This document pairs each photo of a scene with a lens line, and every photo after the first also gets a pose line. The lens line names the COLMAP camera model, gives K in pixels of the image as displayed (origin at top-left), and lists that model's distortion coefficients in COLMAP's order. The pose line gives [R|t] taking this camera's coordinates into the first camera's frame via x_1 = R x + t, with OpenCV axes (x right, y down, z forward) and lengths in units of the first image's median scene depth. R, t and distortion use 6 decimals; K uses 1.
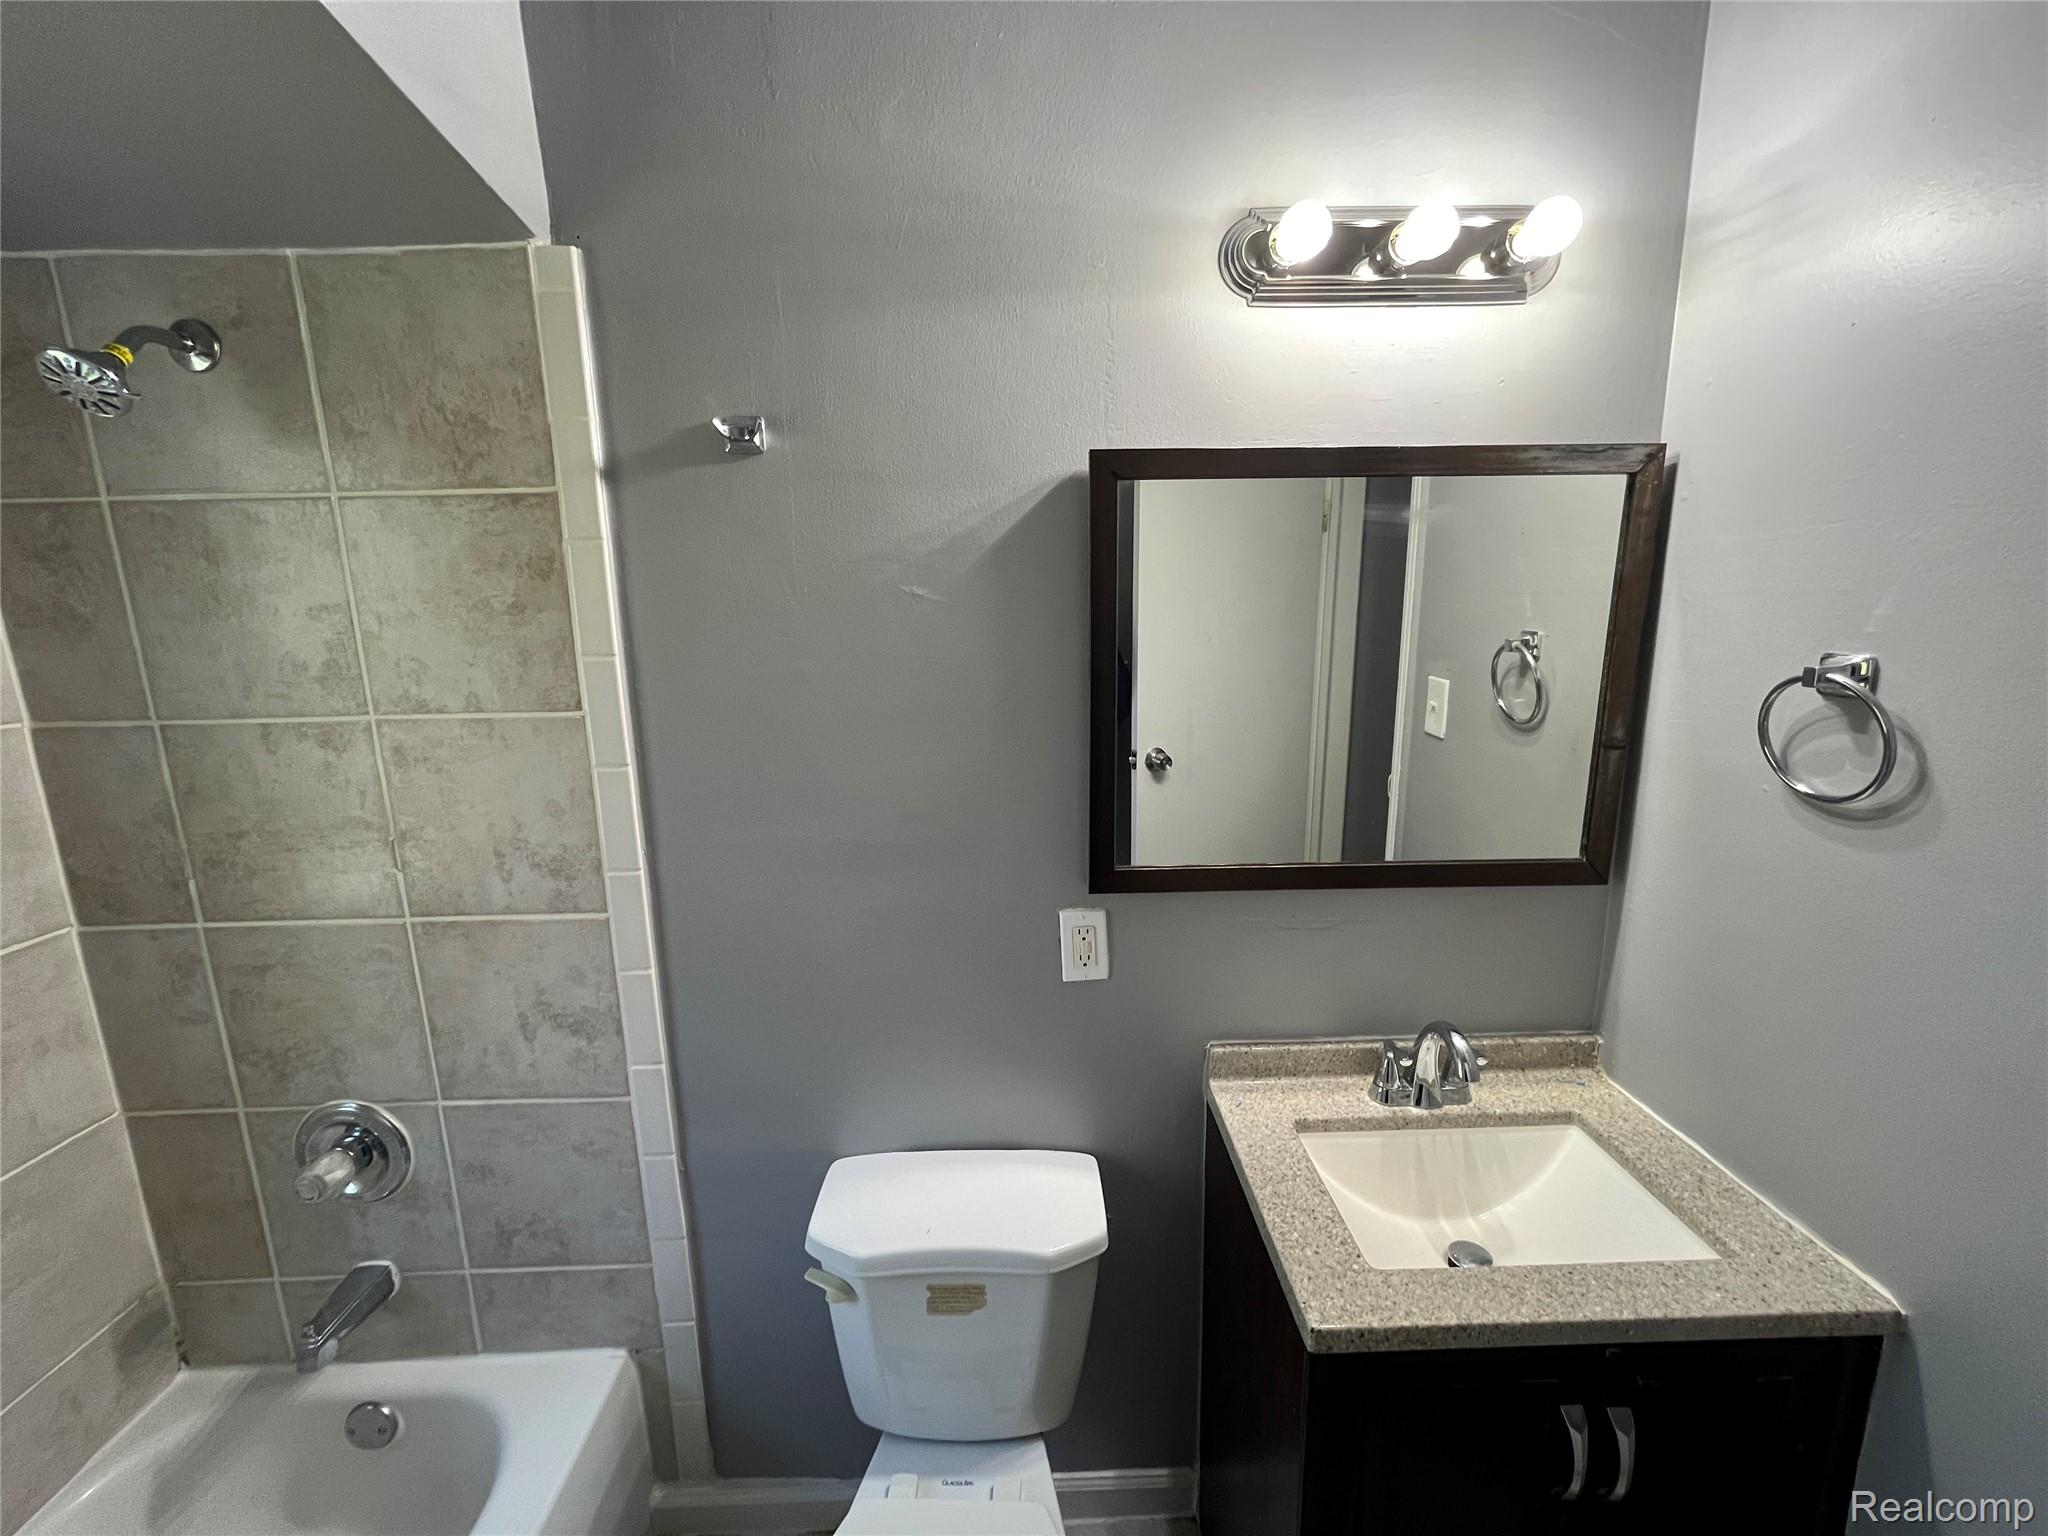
lens RADIAL K [[821.4, 0, 1025.5], [0, 821.4, 762.6], [0, 0, 1]] dist [-0.002857, 0.000090]
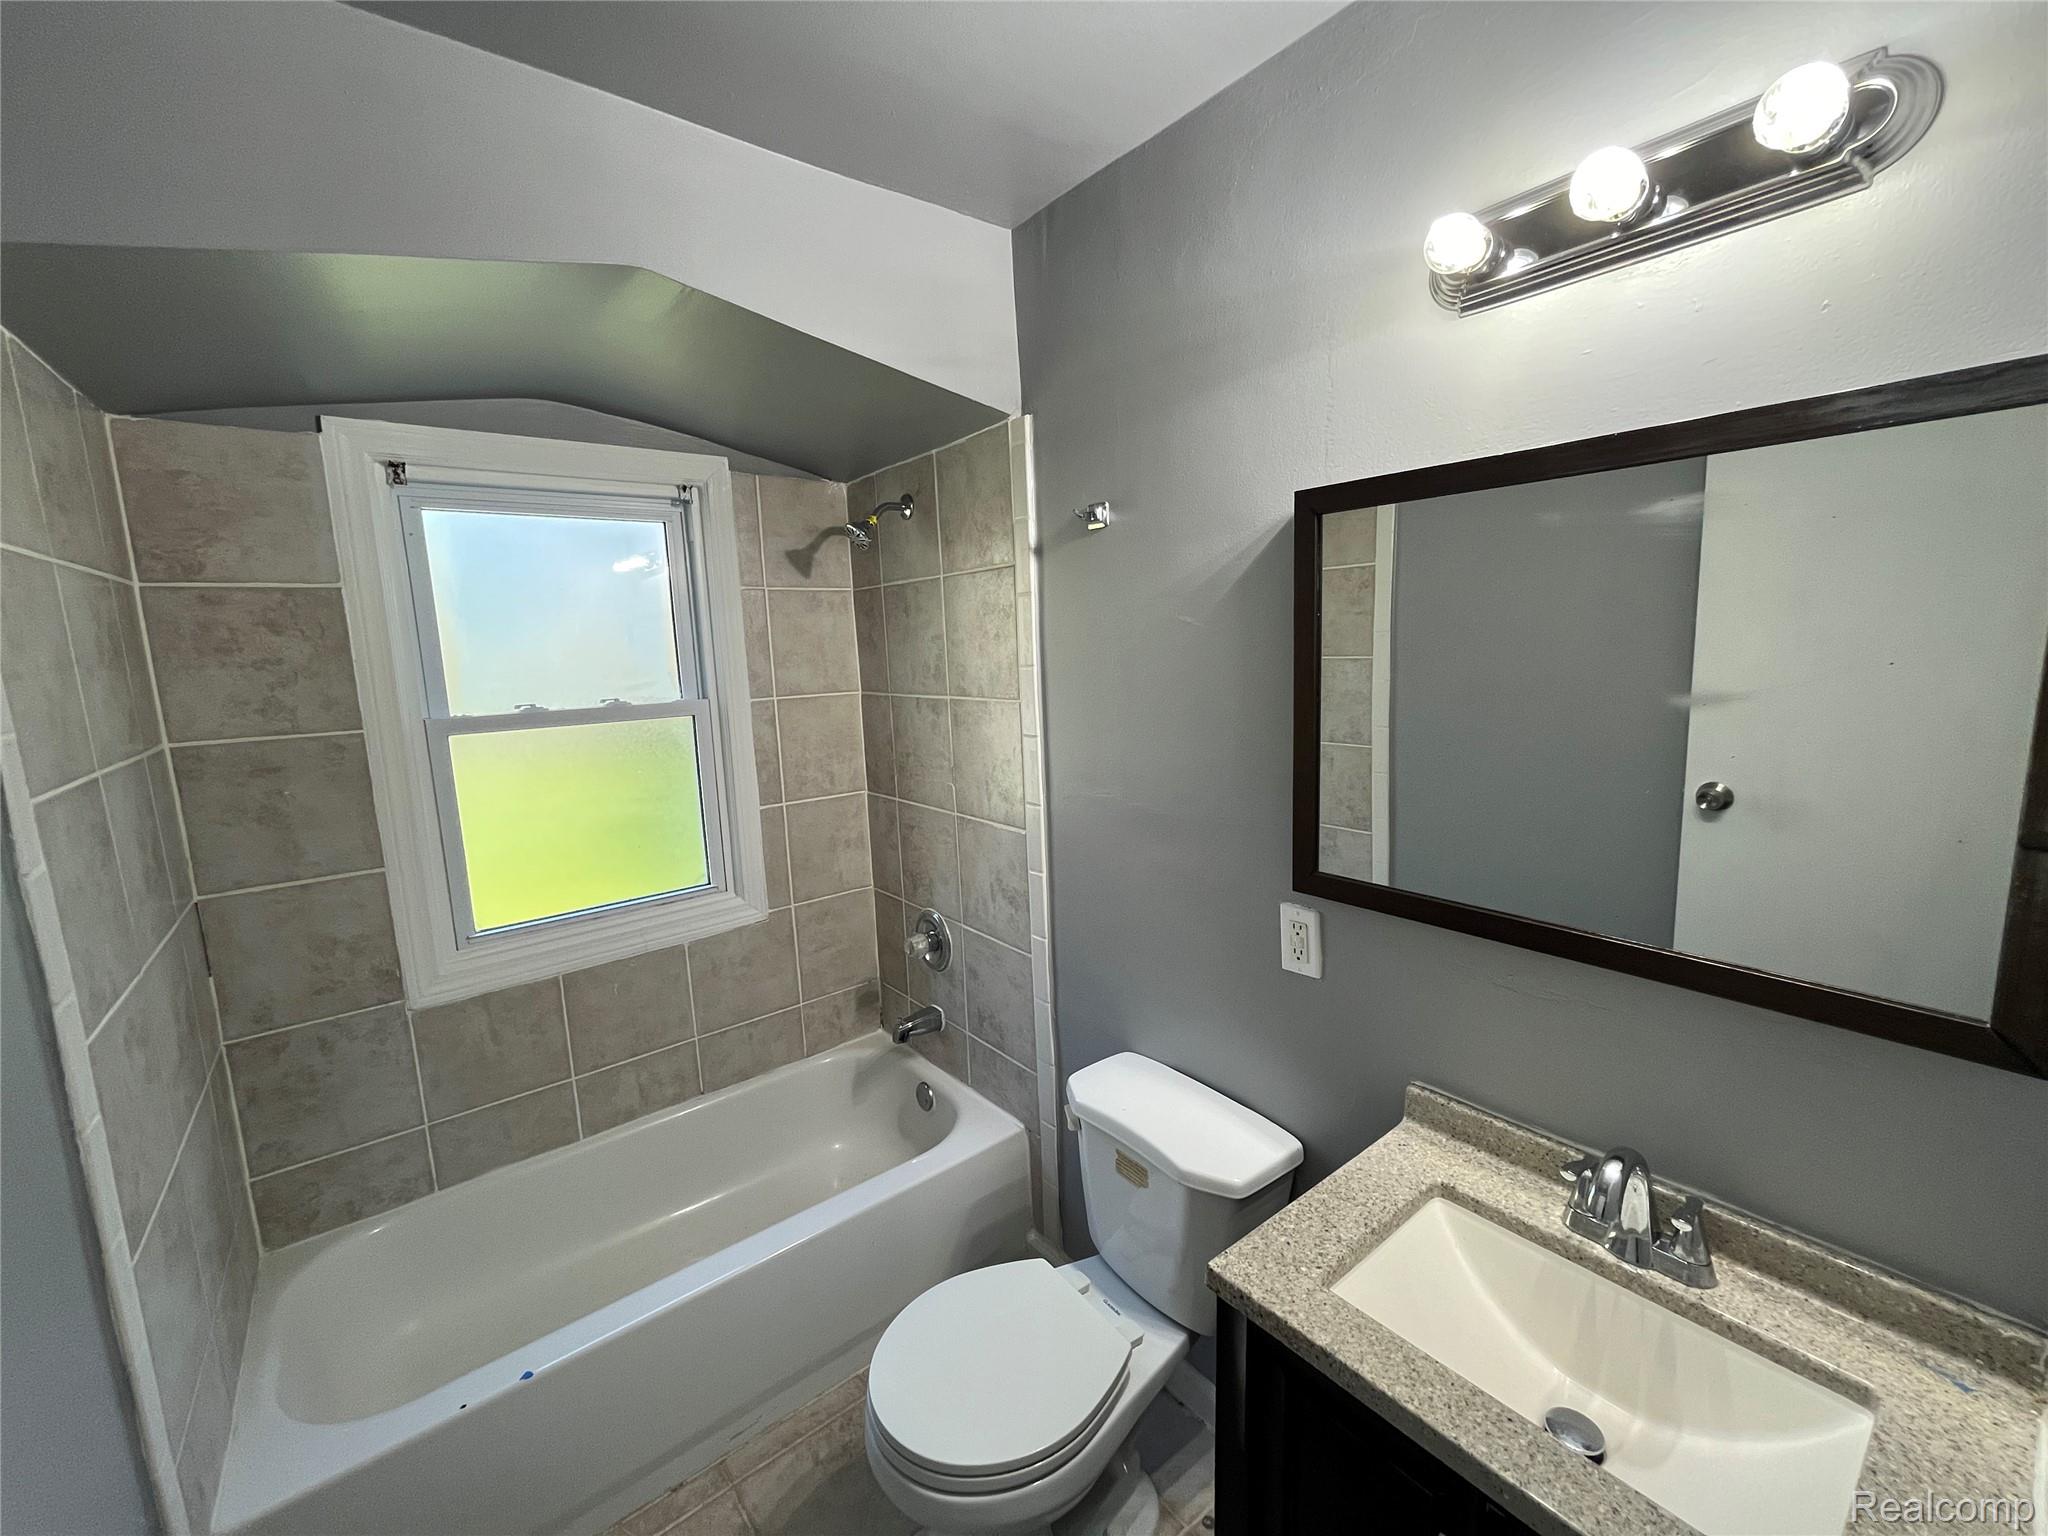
lens RADIAL K [[821.4, 0, 1025.5], [0, 821.4, 762.6], [0, 0, 1]] dist [-0.002857, 0.000090]
pose [[0.605308, 0.112389, -0.788017, 0.698064], [-0.121991, 0.991385, 0.047688, -0.018217], [0.786588, 0.067265, 0.613803, 0.034815]]
